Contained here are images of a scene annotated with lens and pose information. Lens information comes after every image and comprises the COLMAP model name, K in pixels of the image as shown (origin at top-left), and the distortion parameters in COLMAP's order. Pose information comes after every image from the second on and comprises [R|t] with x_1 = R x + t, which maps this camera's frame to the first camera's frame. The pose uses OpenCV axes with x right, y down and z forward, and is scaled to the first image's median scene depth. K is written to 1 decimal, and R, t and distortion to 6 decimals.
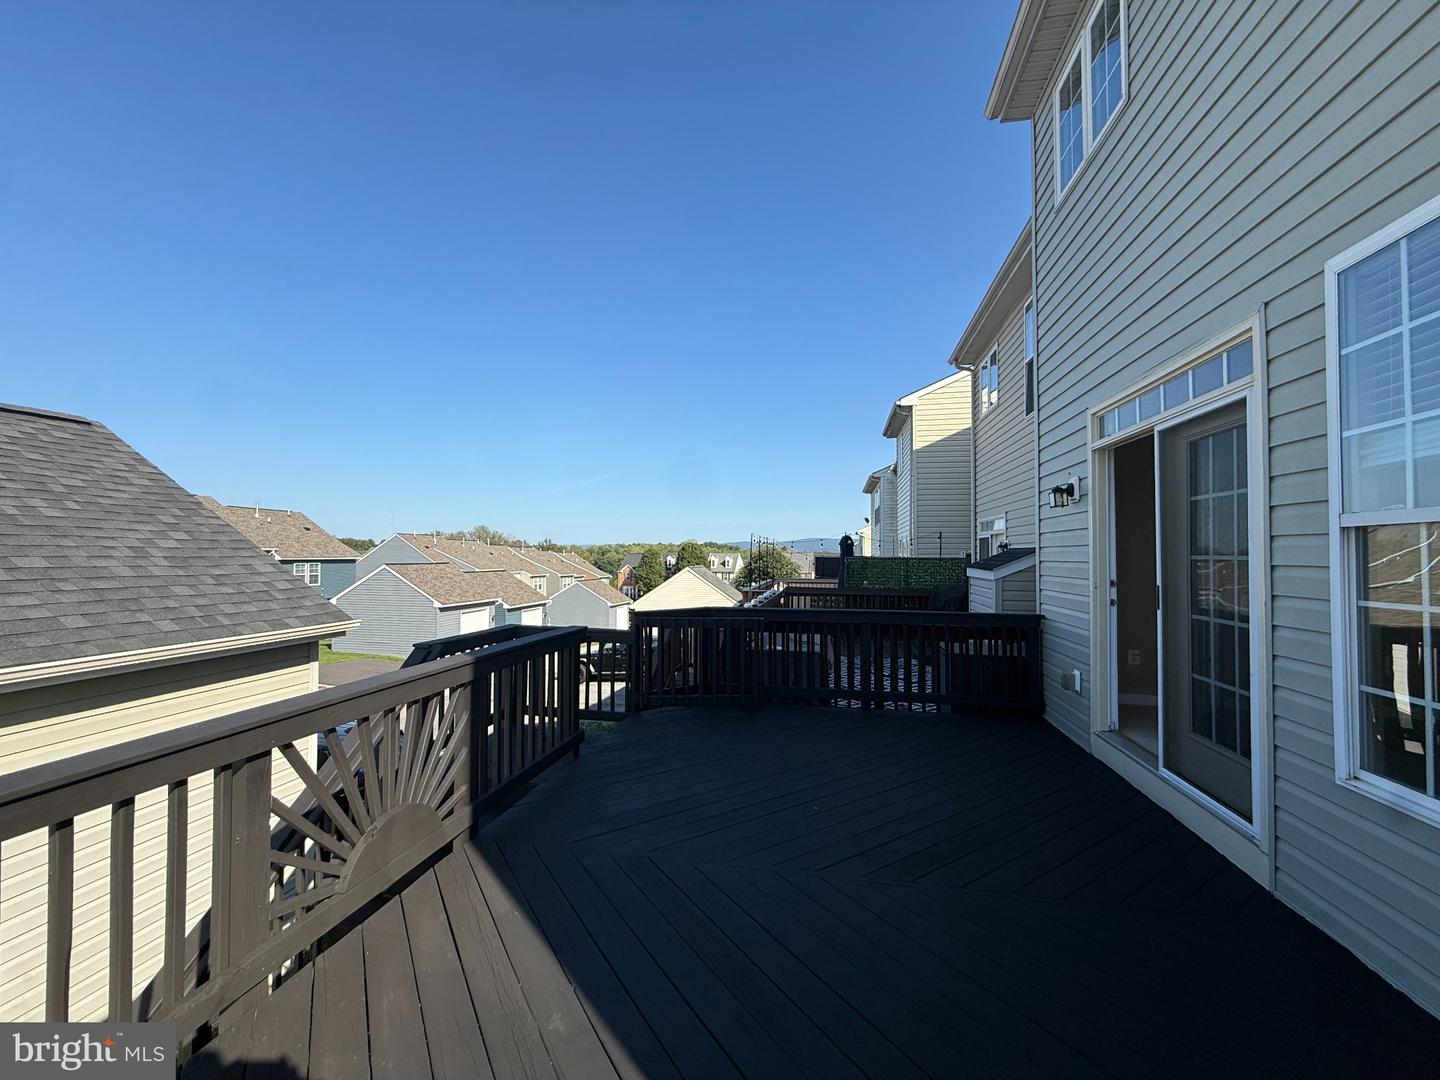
lens RADIAL K [[574.1, 0, 713.2], [0, 574.1, 539.0], [0, 0, 1]] dist [-0.000073, -0.000146]
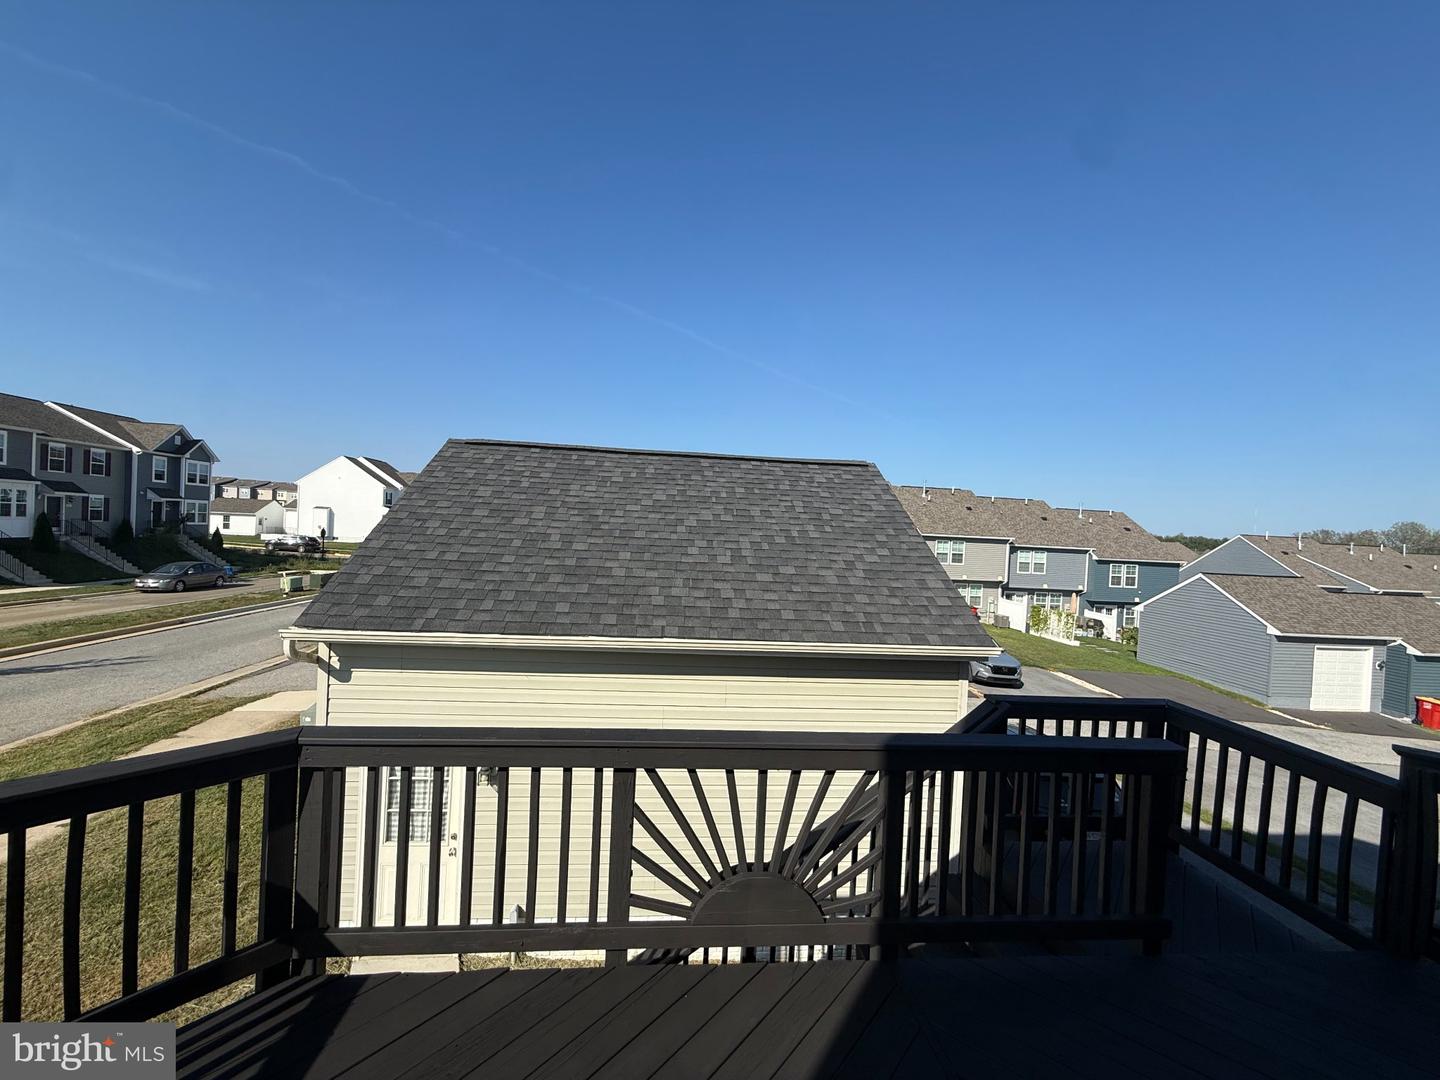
lens RADIAL K [[574.1, 0, 713.2], [0, 574.1, 539.0], [0, 0, 1]] dist [-0.000073, -0.000146]
pose [[0.297713, 0.023805, -0.954359, 0.125477], [-0.019194, 0.999636, 0.018947, -0.042706], [0.954463, 0.012678, 0.298061, 0.234149]]
